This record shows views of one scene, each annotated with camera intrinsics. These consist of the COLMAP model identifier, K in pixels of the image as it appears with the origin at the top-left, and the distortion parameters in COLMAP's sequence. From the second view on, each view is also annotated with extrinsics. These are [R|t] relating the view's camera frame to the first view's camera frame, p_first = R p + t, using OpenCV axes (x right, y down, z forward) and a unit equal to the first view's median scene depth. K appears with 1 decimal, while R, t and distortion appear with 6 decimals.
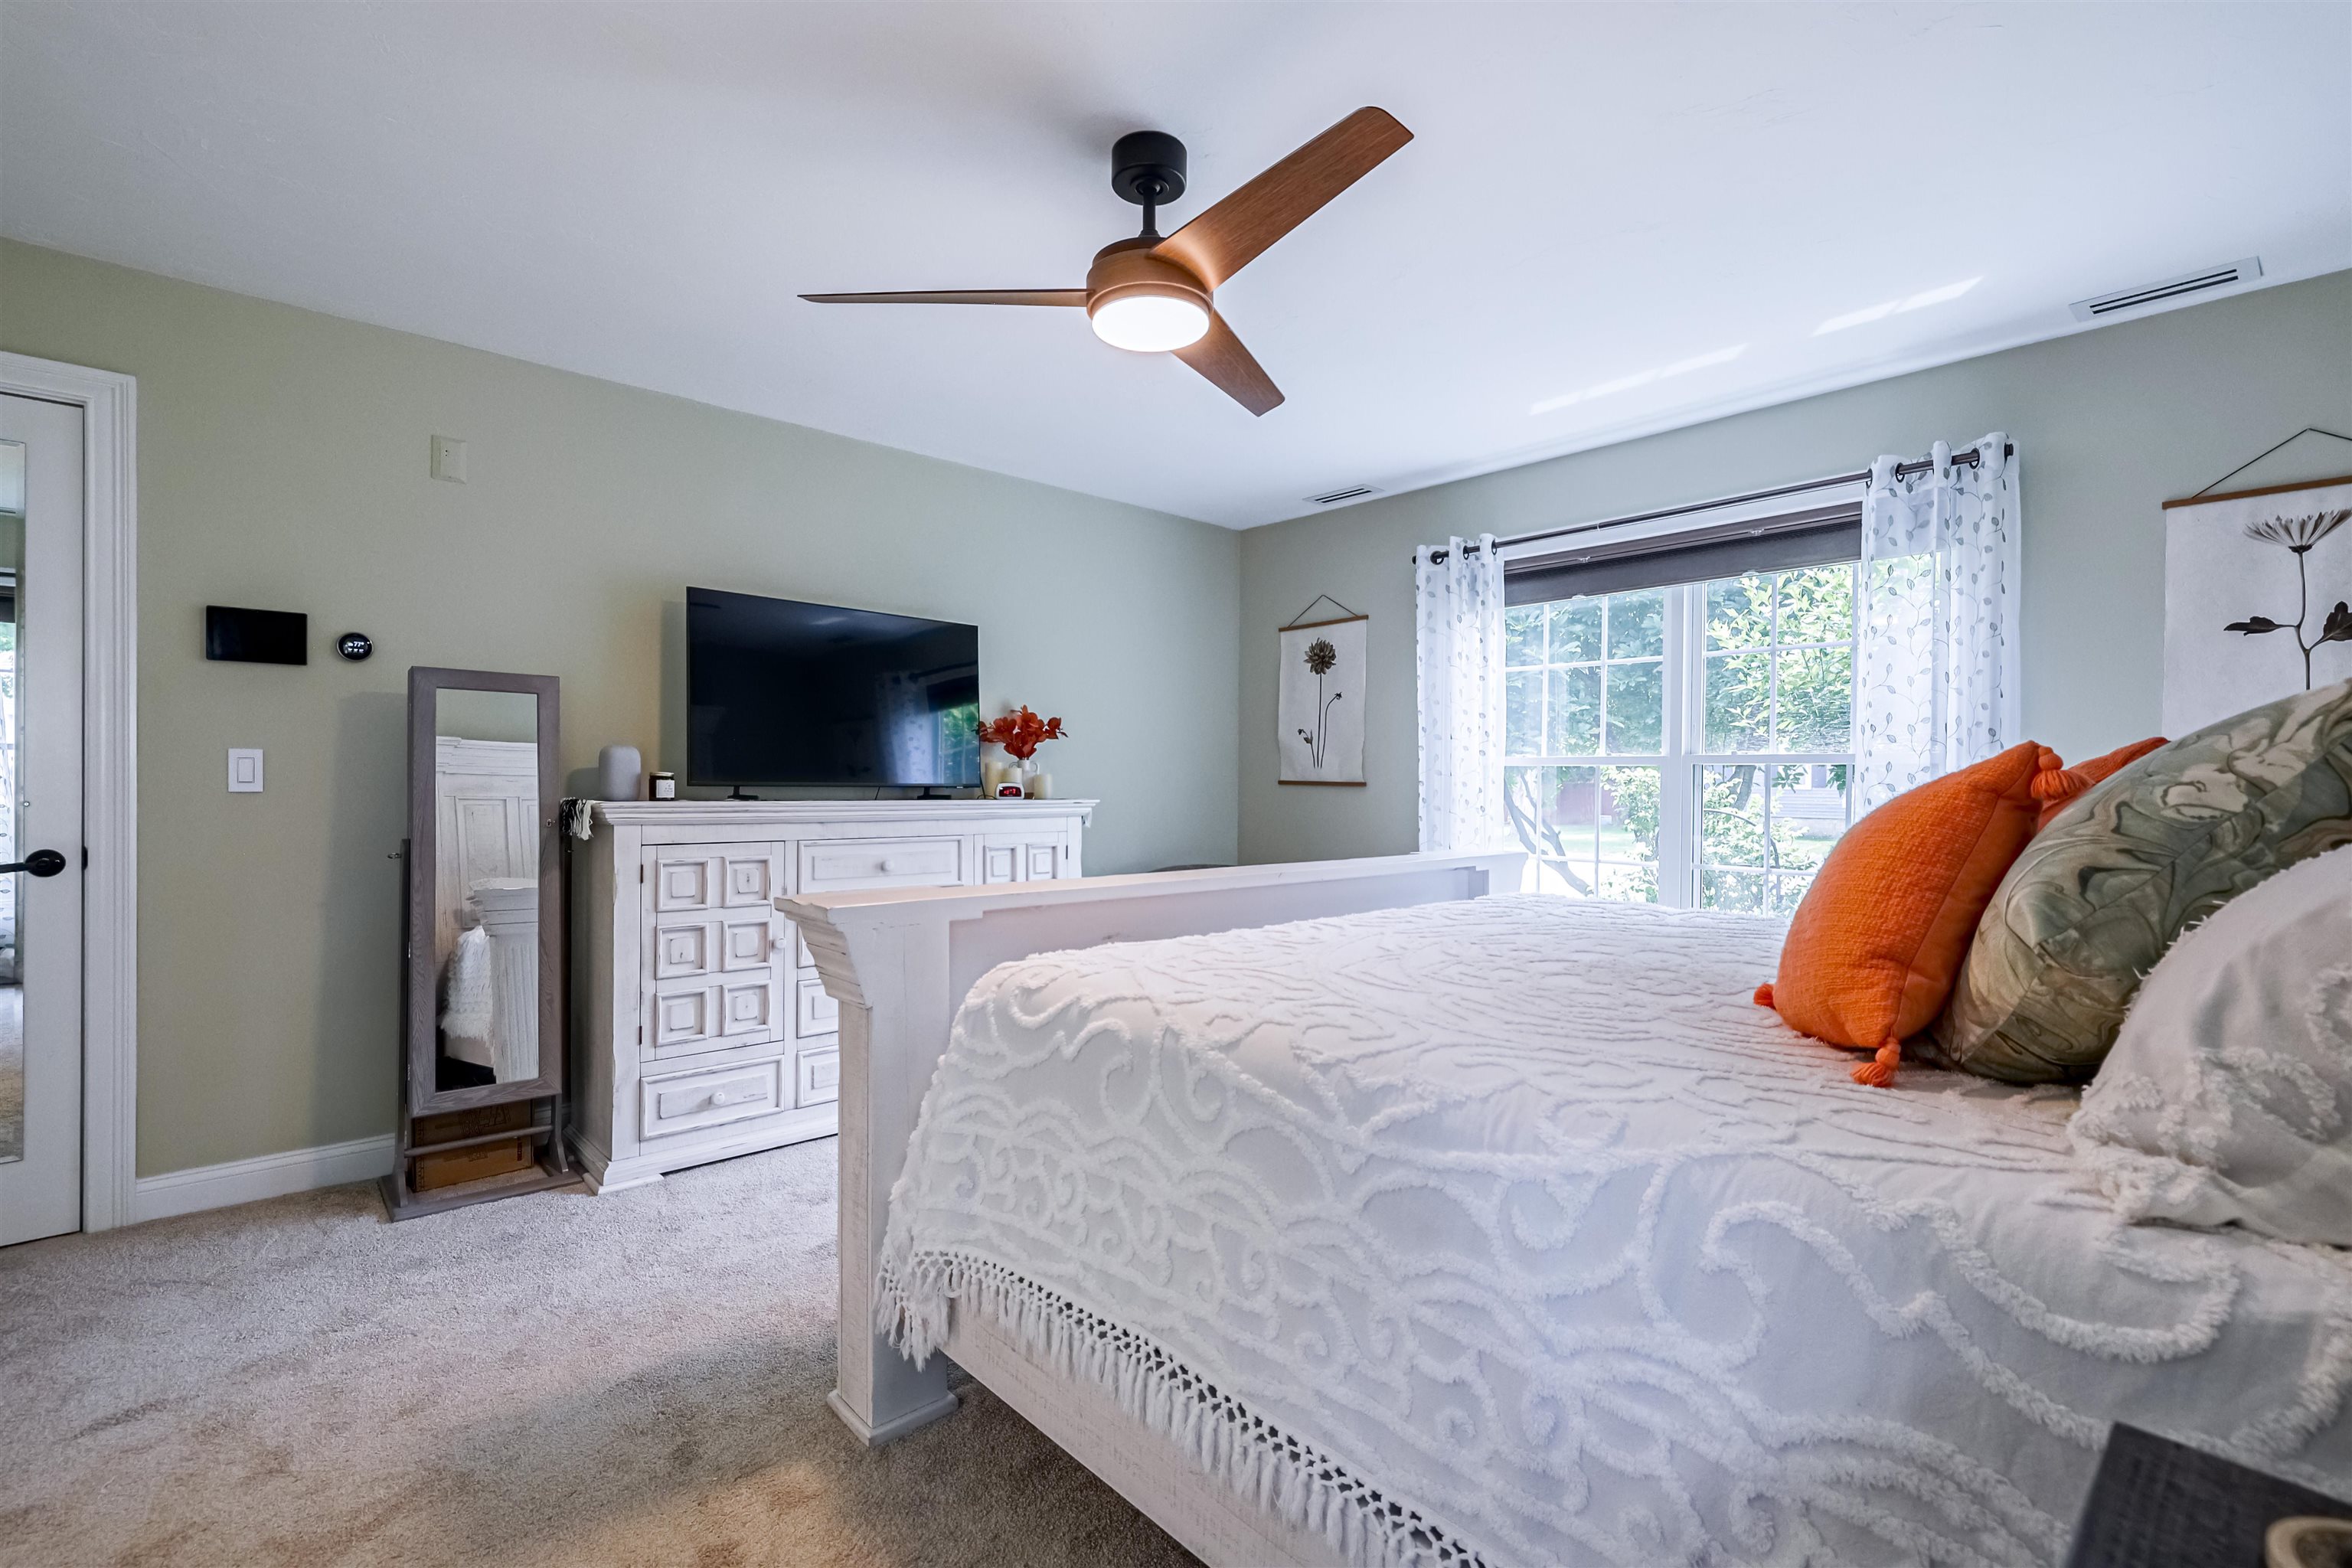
lens RADIAL K [[1059.7, 0, 1163.8], [0, 1059.7, 785.1], [0, 0, 1]] dist [-0.001955, -0.000514]
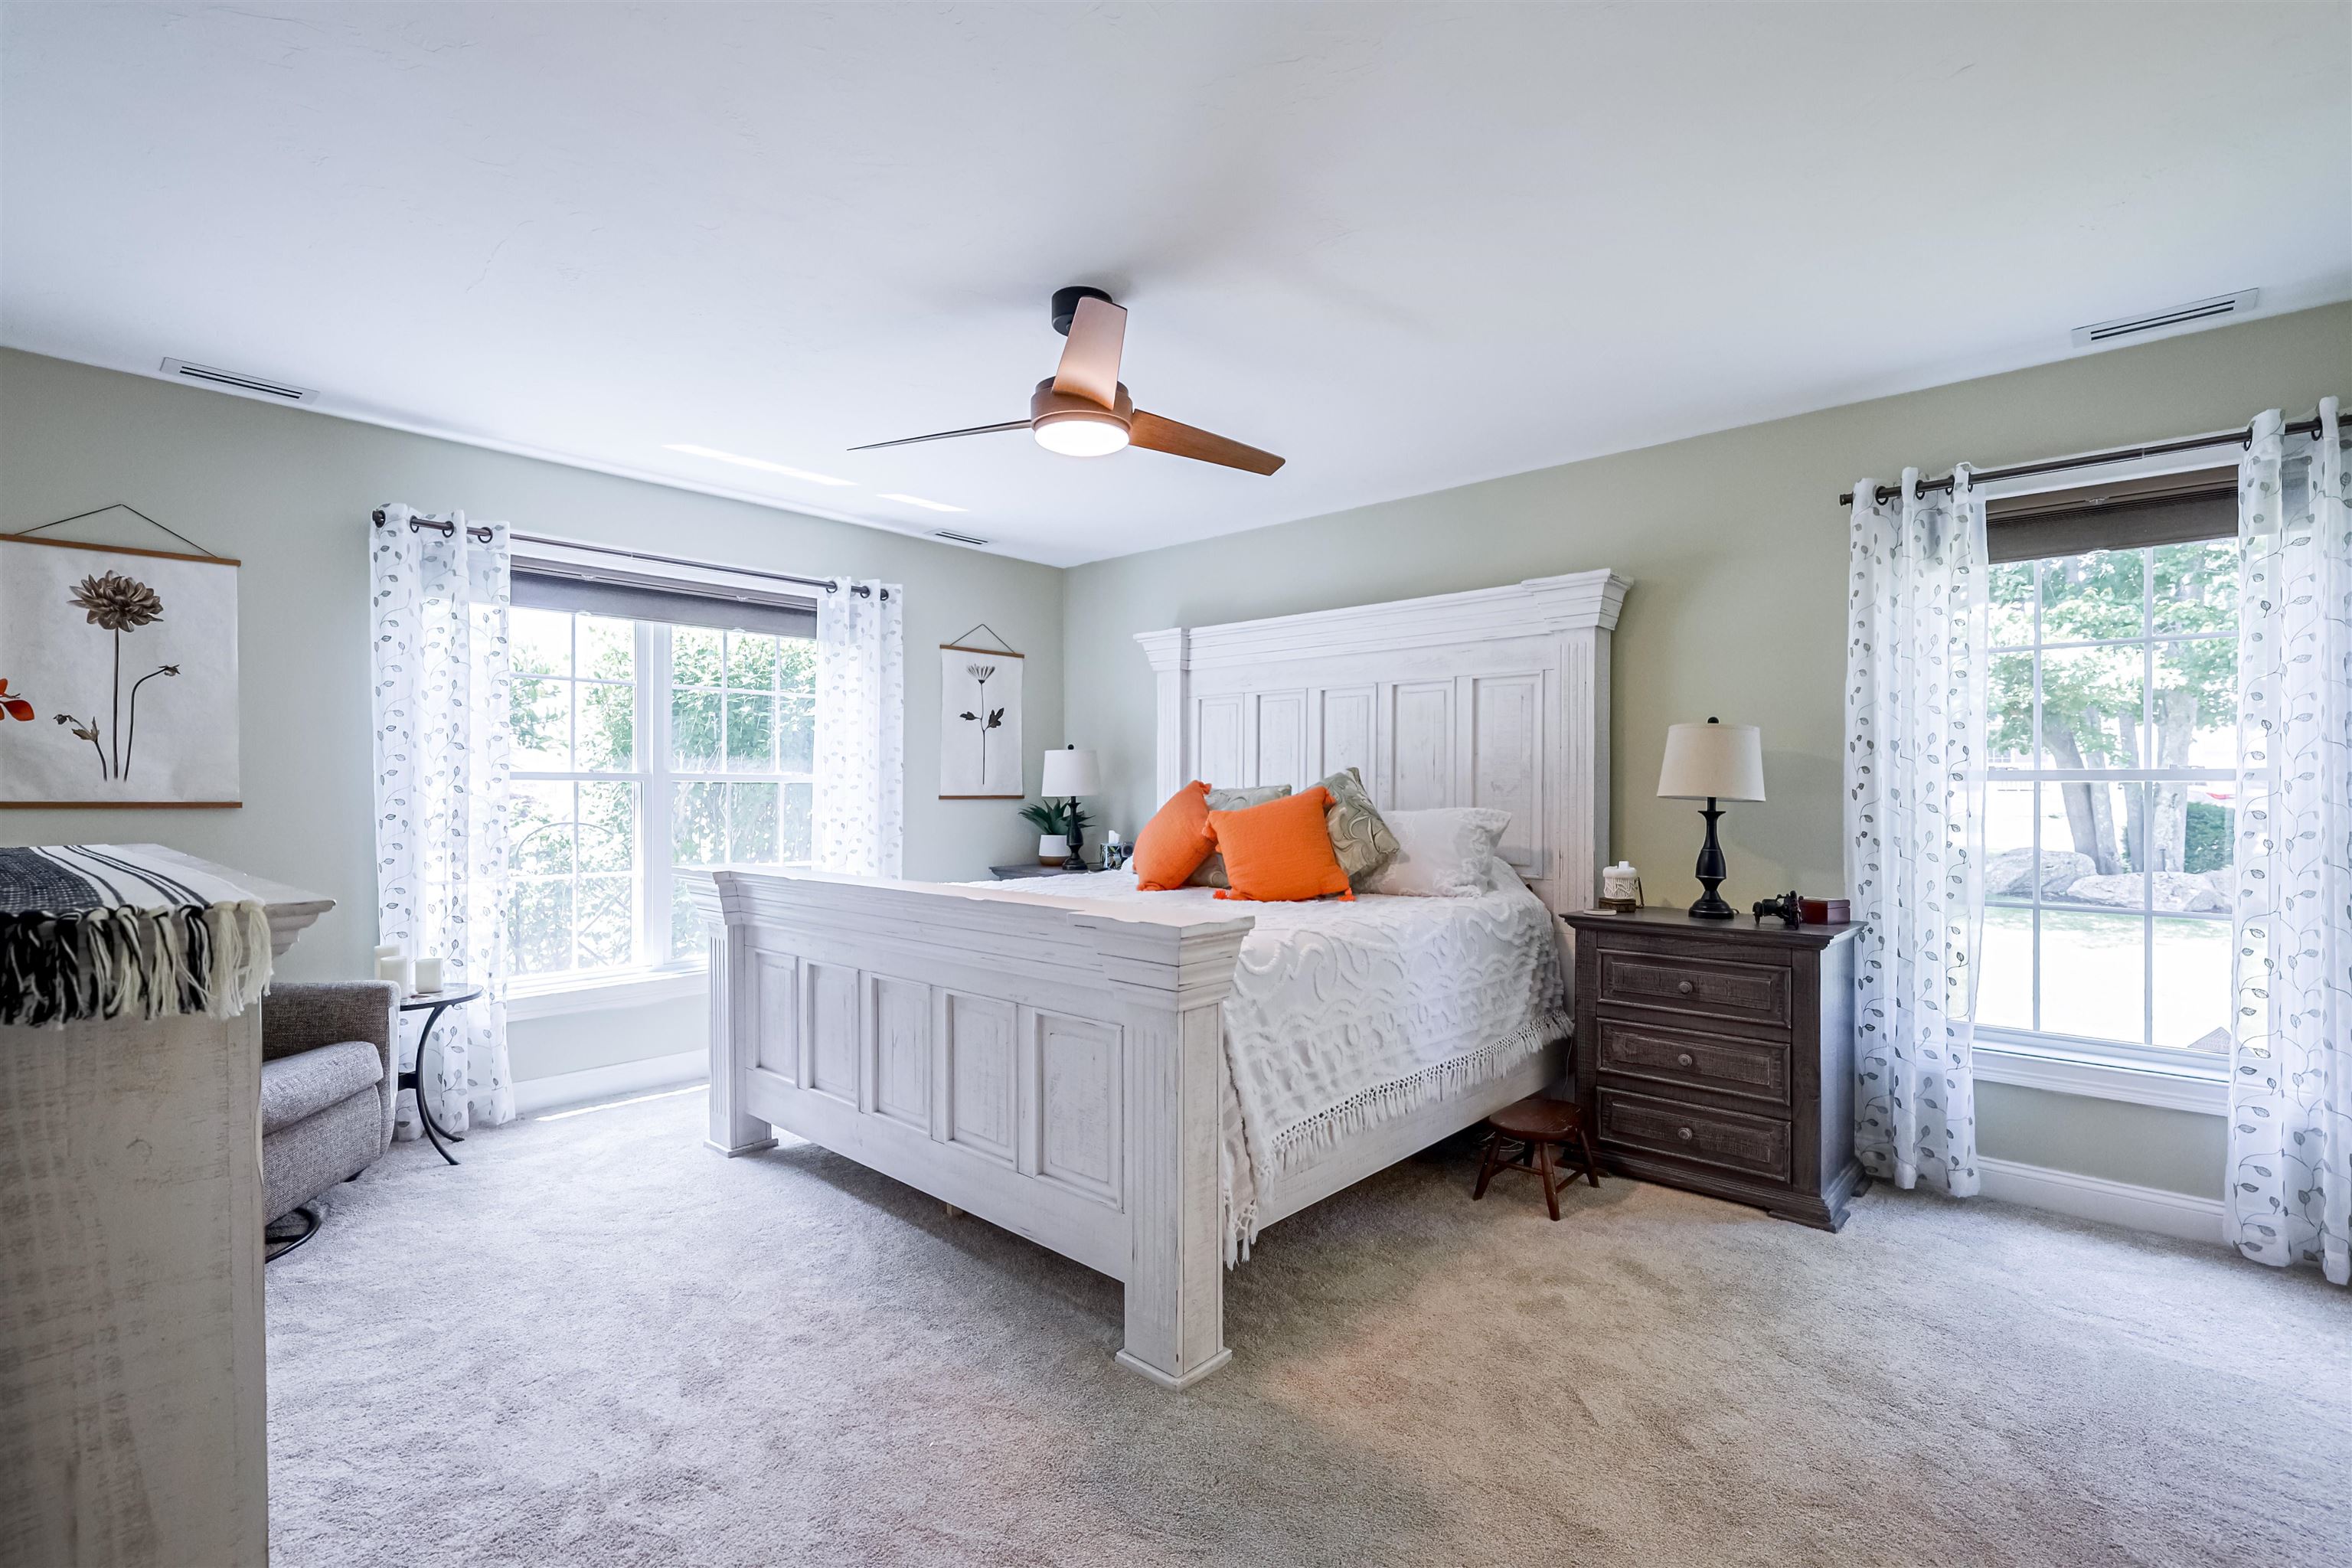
lens RADIAL K [[1059.7, 0, 1163.8], [0, 1059.7, 785.1], [0, 0, 1]] dist [-0.001955, -0.000514]
pose [[-0.108663, 0.004080, 0.994070, -0.631406], [0.009488, 0.999950, -0.003067, -0.006484], [-0.994033, 0.009098, -0.108696, 0.534622]]
